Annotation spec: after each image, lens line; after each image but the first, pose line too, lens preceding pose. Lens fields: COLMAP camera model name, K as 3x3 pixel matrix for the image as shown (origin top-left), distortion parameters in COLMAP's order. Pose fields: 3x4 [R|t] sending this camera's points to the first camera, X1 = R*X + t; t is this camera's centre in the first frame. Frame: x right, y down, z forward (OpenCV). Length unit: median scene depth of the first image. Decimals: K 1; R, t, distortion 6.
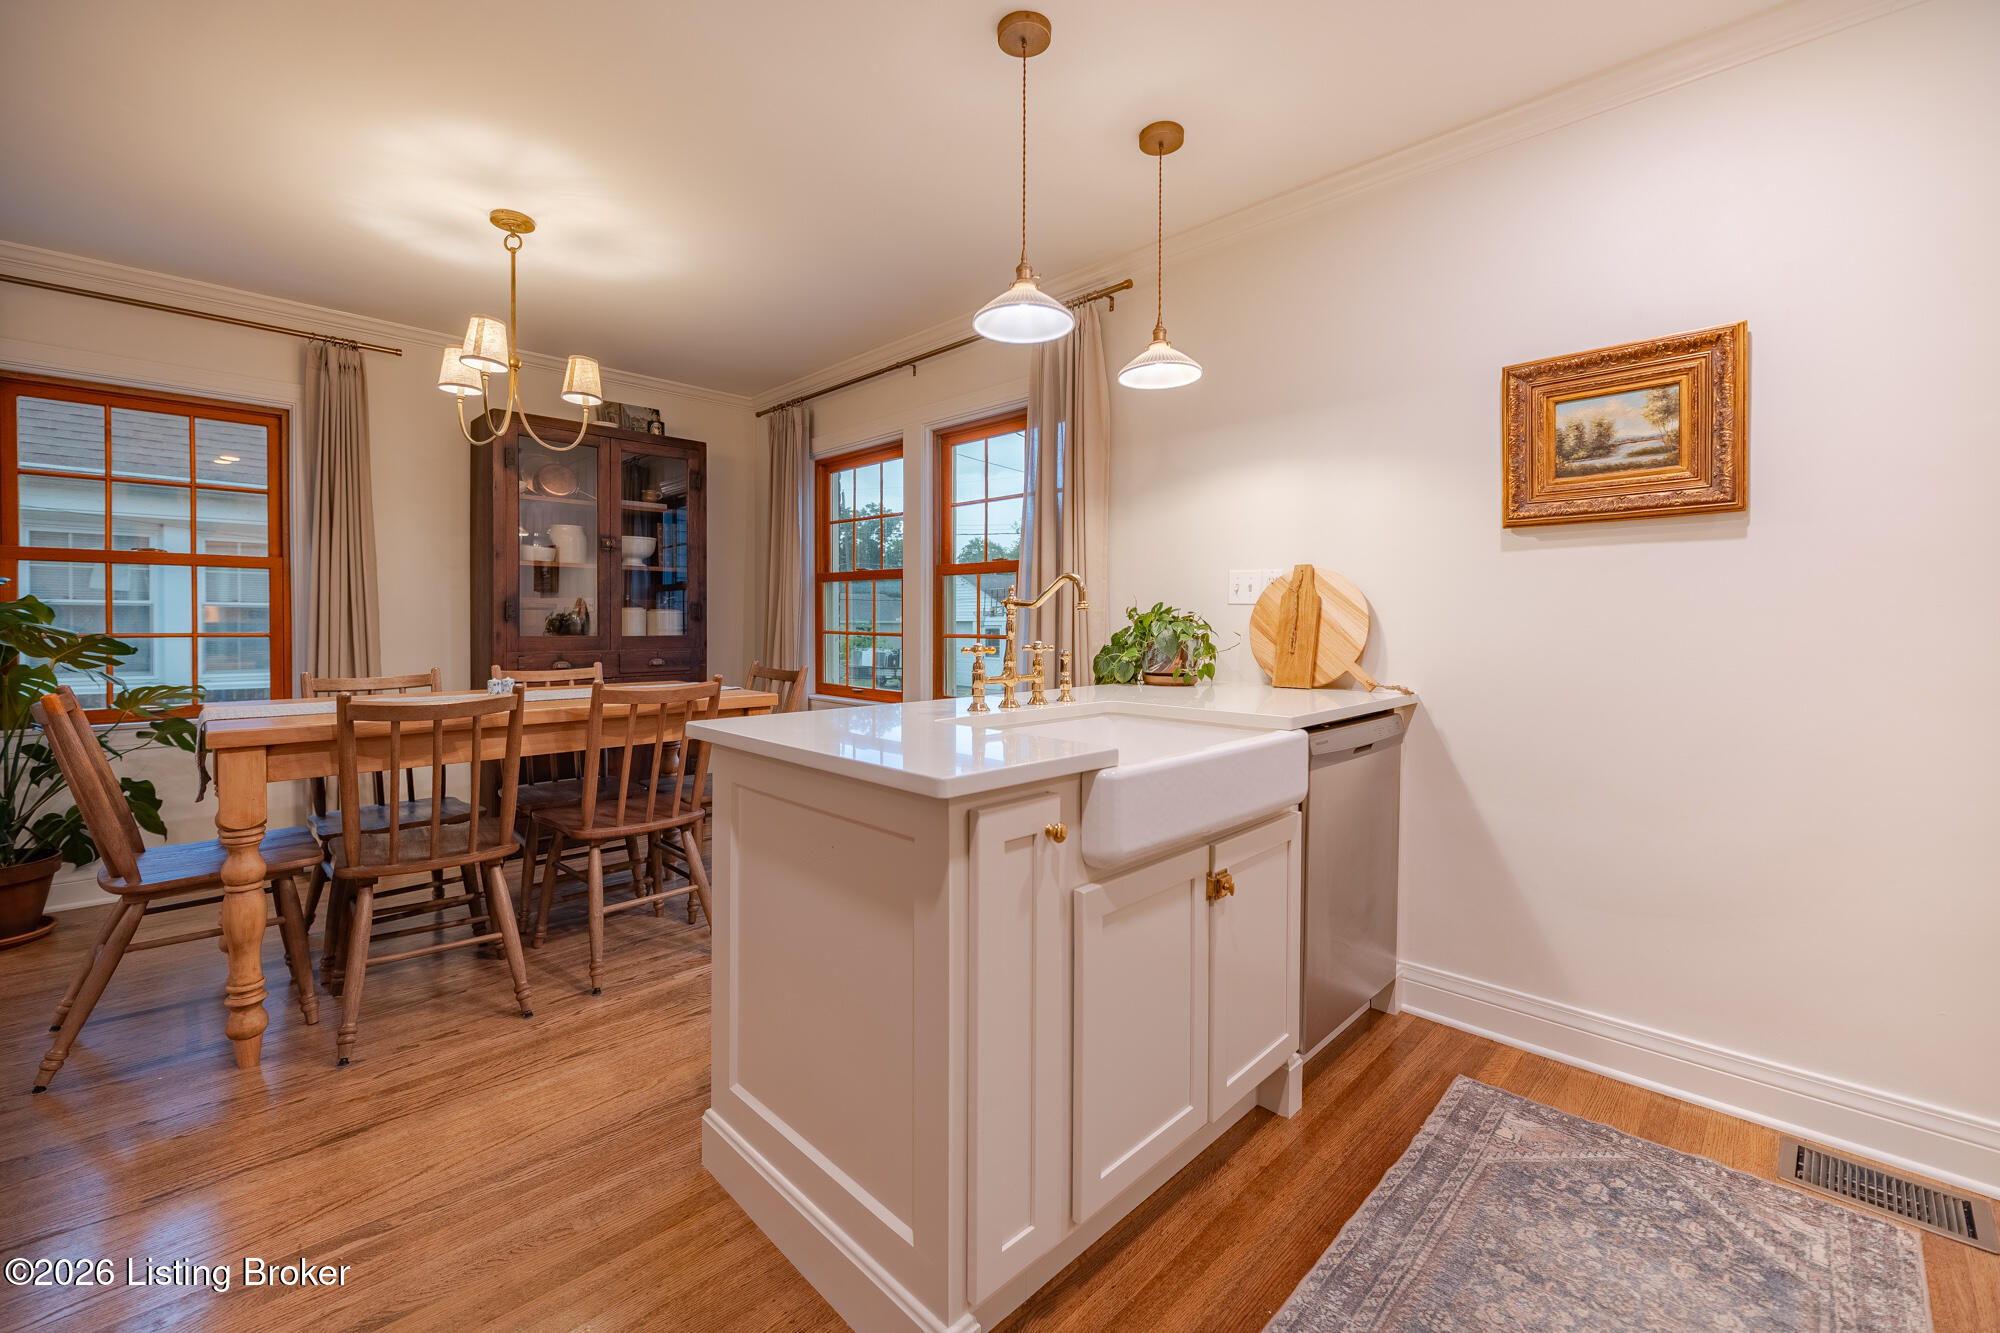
lens RADIAL K [[824.8, 0, 974.2], [0, 824.8, 640.7], [0, 0, 1]] dist [-0.003657, -0.001994]
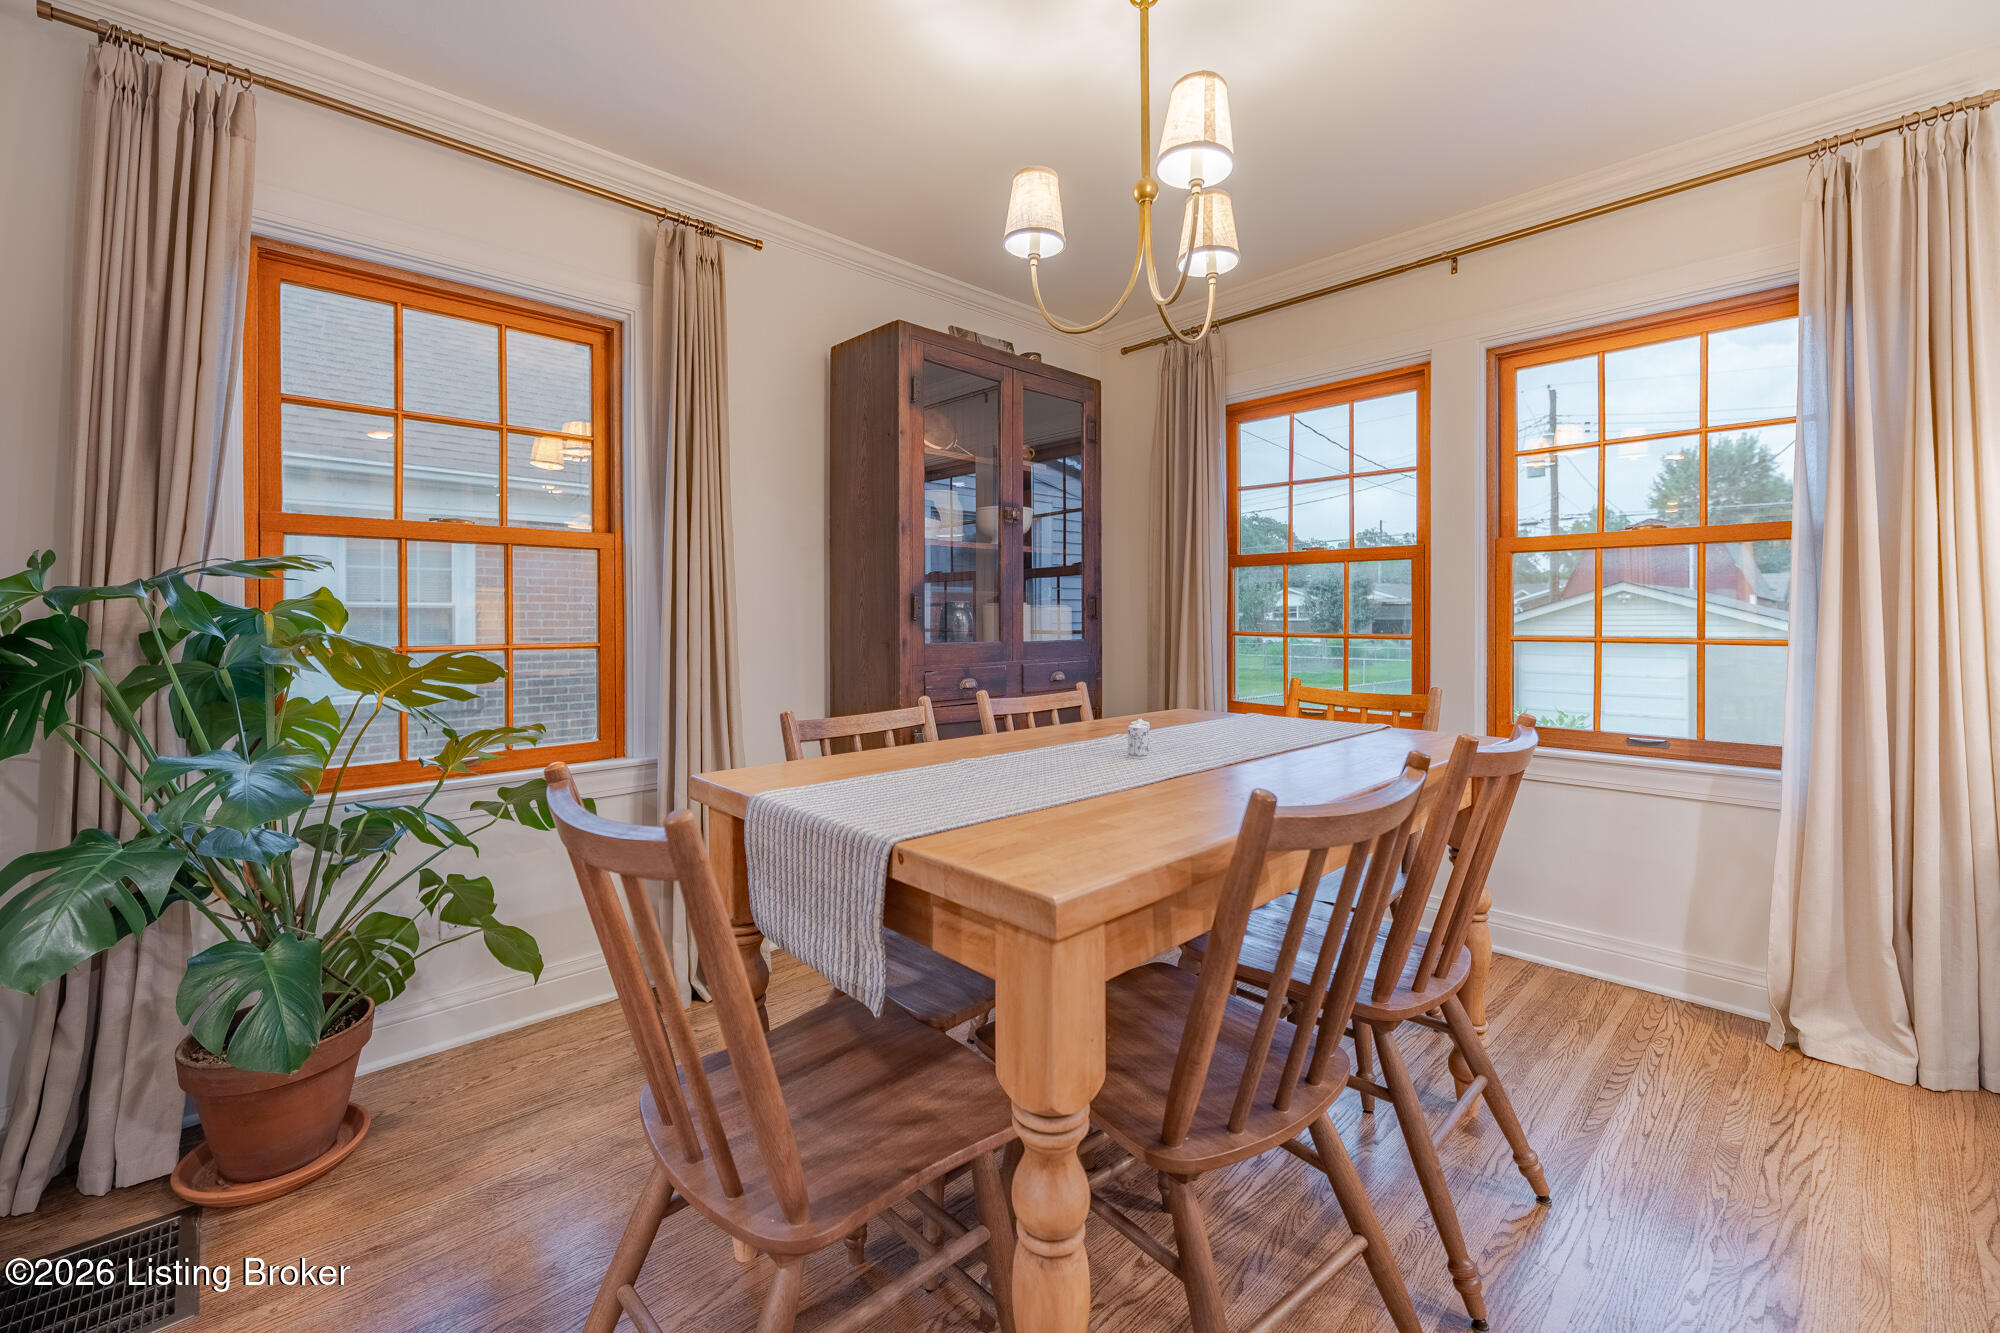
lens RADIAL K [[824.8, 0, 984.3], [0, 824.8, 623.3], [0, 0, 1]] dist [-0.003657, -0.001994]
pose [[0.999754, -0.008277, -0.020592, -0.512178], [0.007991, 0.999871, -0.013929, -0.012528], [0.020704, 0.013761, 0.999691, 0.308516]]
